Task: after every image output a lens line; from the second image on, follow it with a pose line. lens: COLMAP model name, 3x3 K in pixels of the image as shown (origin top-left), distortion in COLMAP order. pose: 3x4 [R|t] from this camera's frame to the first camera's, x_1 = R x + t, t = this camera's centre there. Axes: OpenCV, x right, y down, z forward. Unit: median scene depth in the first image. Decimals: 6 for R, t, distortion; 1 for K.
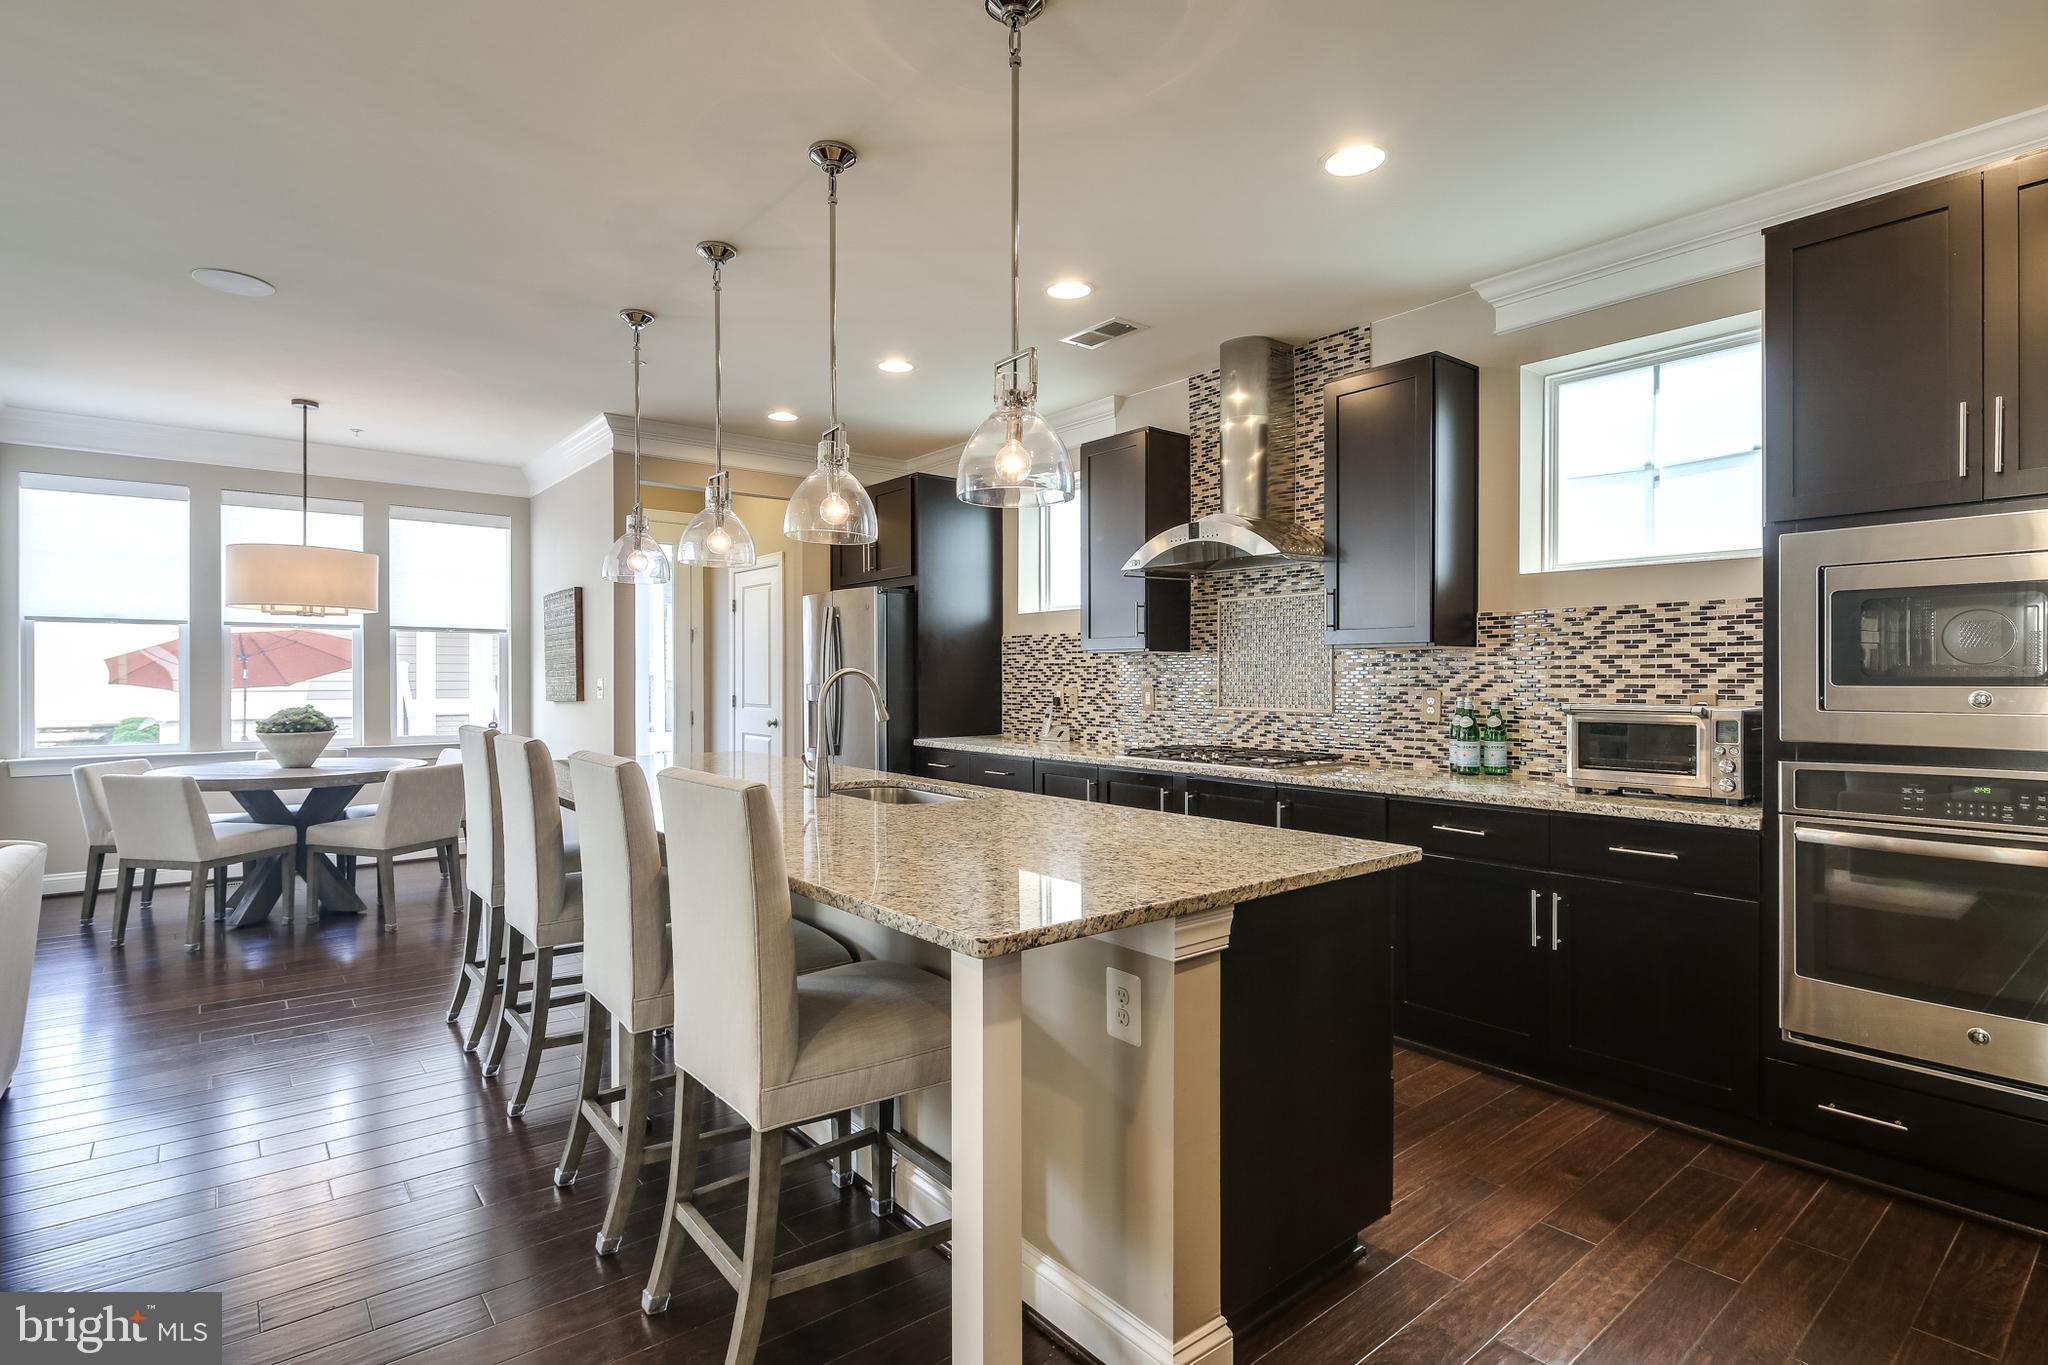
lens RADIAL K [[995.6, 0, 1038.1], [0, 995.6, 684.8], [0, 0, 1]] dist [-0.005056, -0.001753]
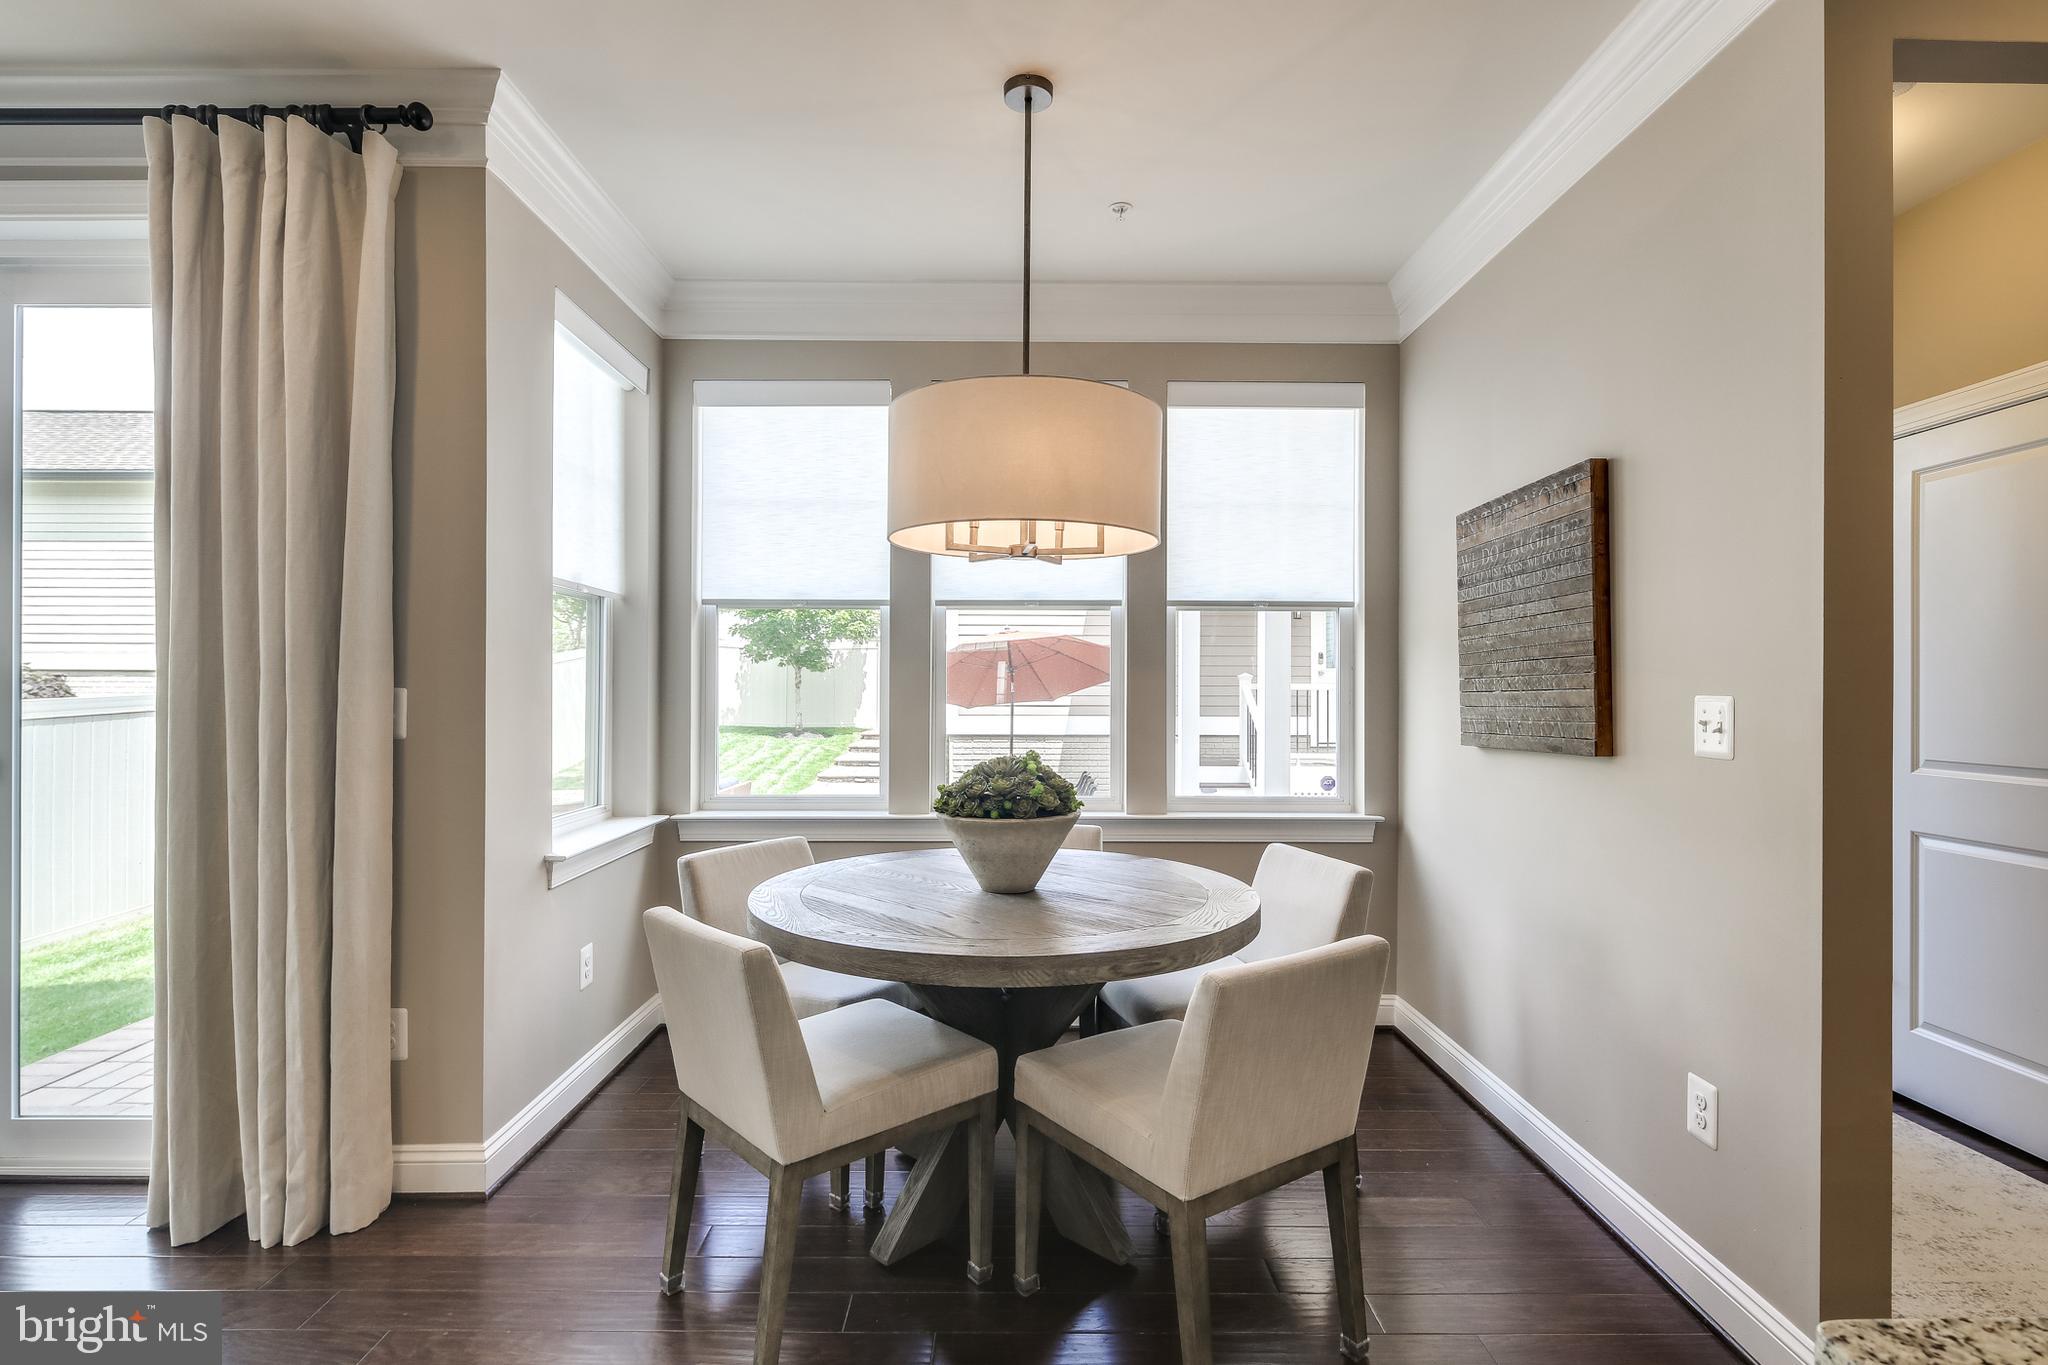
lens RADIAL K [[995.6, 0, 1026.0], [0, 995.6, 687.4], [0, 0, 1]] dist [-0.005056, -0.001753]
pose [[0.772904, -0.000559, -0.634523, -0.473885], [-0.006885, 0.999933, -0.009268, -0.005092], [0.634486, 0.011532, 0.772848, 0.683613]]
